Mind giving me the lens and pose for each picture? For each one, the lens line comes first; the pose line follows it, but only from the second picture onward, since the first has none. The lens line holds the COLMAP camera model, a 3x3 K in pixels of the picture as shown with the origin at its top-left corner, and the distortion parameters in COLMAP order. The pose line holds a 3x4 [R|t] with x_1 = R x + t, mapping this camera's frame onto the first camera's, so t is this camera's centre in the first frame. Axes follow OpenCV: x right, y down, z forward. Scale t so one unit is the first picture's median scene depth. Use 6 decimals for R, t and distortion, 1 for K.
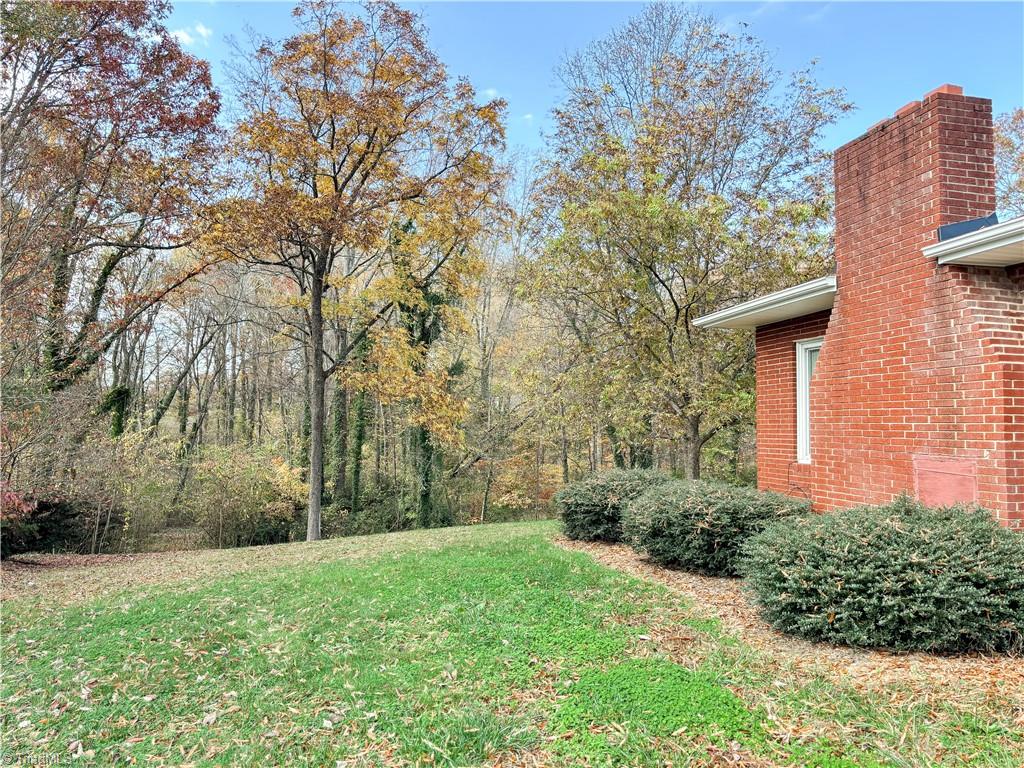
lens RADIAL K [[759.9, 0, 512.0], [0, 759.9, 384.0], [0, 0, 1]] dist [0.092932, -0.118021]
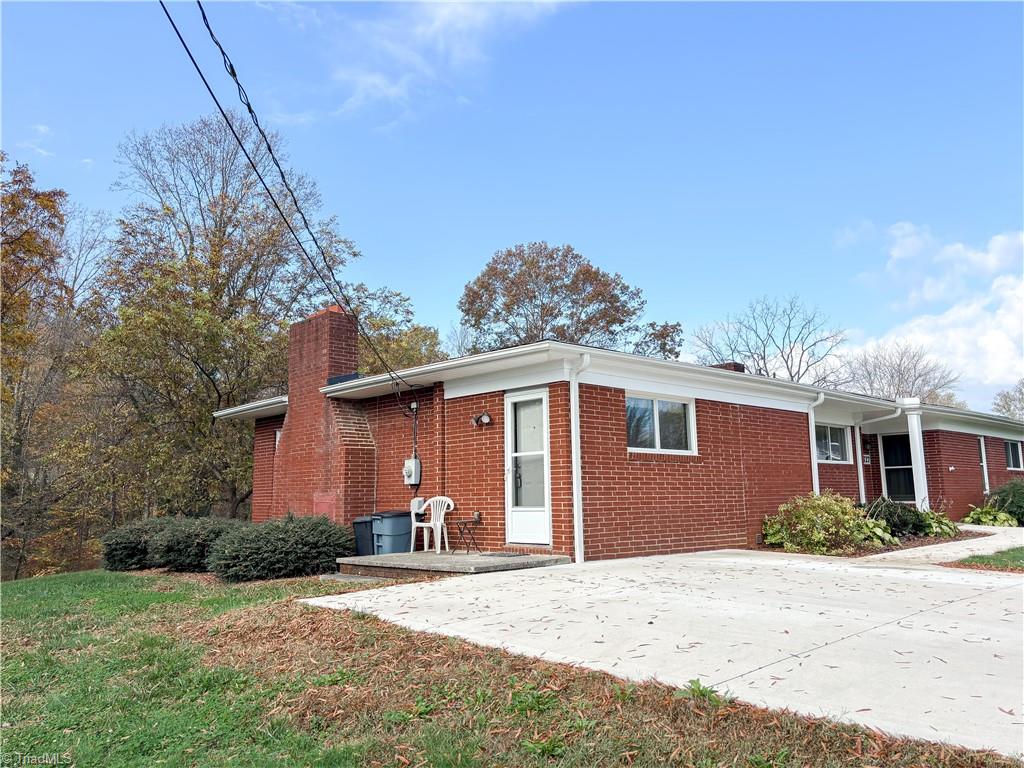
lens RADIAL K [[773.2, 0, 512.0], [0, 773.2, 384.0], [0, 0, 1]] dist [0.049766, -0.003897]
pose [[0.862678, 0.050053, 0.503270, -0.036559], [-0.005419, 0.995948, -0.089764, -0.009214], [-0.505724, 0.074710, 0.859454, -0.812861]]
